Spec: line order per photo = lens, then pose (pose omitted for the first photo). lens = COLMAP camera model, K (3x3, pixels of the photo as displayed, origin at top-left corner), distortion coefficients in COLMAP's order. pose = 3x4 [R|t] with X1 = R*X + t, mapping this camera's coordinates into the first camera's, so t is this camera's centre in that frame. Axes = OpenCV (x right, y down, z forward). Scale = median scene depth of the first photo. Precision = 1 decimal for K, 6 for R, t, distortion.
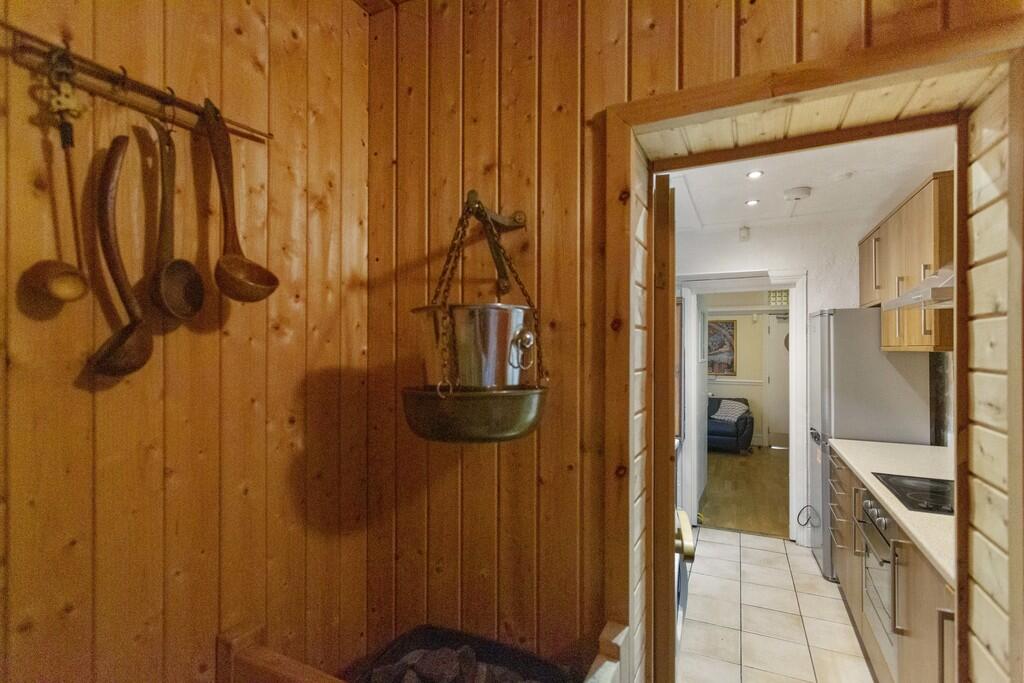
lens RADIAL K [[494.8, 0, 511.0], [0, 494.8, 339.3], [0, 0, 1]] dist [0.013253, 0.000219]
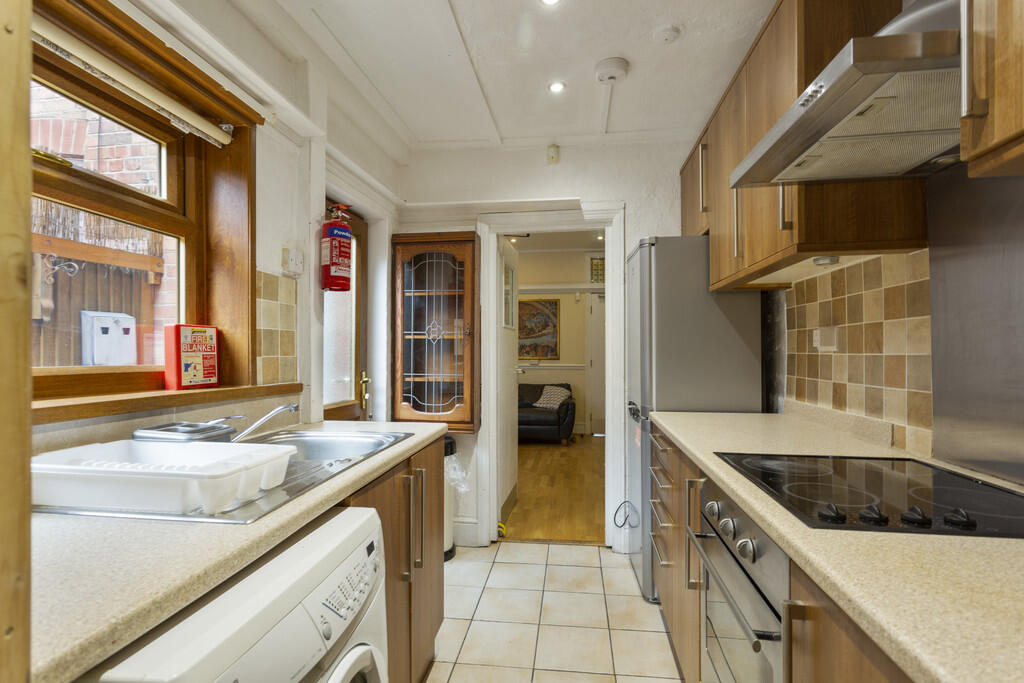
lens RADIAL K [[494.8, 0, 511.5], [0, 494.8, 343.4], [0, 0, 1]] dist [0.013253, 0.000219]
pose [[0.953663, -0.001921, 0.300872, 0.191150], [0.001105, 0.999995, 0.002883, 0.082794], [-0.300876, -0.002417, 0.953660, 0.311040]]
